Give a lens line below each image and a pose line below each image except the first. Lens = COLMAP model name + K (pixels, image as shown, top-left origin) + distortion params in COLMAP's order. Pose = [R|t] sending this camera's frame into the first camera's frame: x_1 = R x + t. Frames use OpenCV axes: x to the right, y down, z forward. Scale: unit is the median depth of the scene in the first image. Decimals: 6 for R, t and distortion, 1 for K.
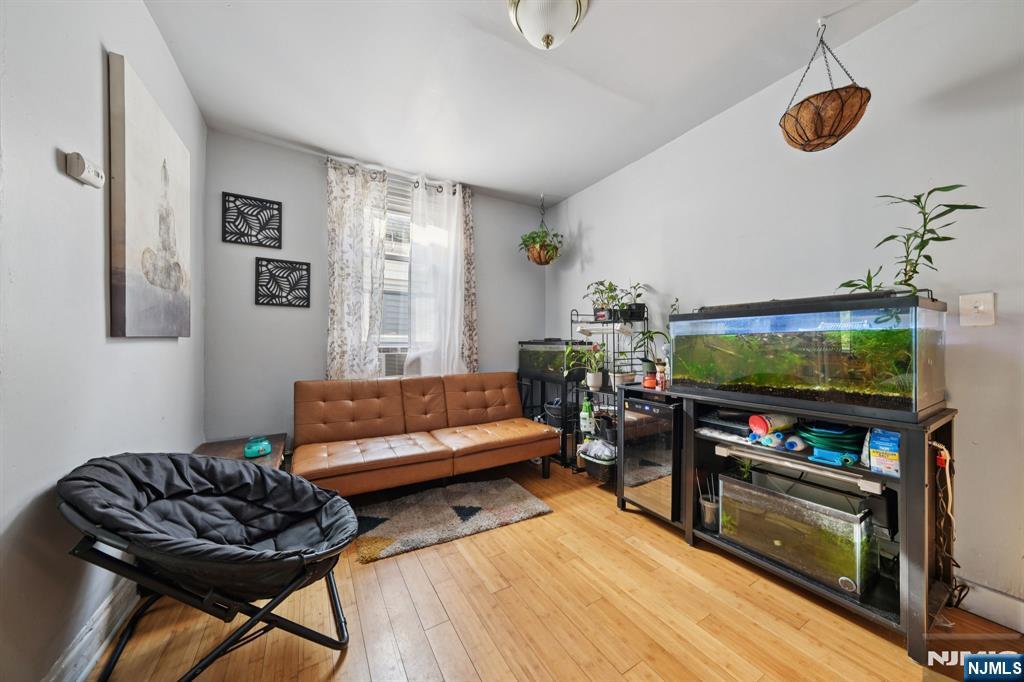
lens RADIAL K [[347.8, 0, 514.6], [0, 347.8, 345.9], [0, 0, 1]] dist [-0.002761, 0.000139]
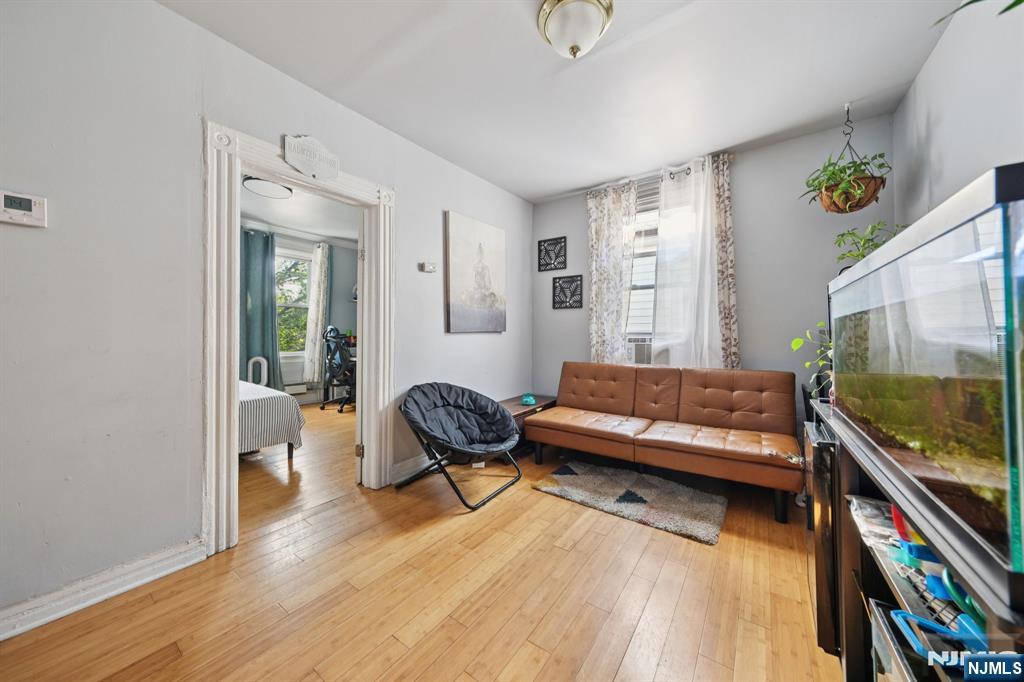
lens RADIAL K [[347.8, 0, 513.6], [0, 347.8, 332.7], [0, 0, 1]] dist [-0.002761, 0.000139]
pose [[0.409509, -0.008410, -0.912267, 0.557718], [0.000393, 0.999959, -0.009042, -0.001947], [0.912306, 0.003344, 0.409496, 0.221511]]
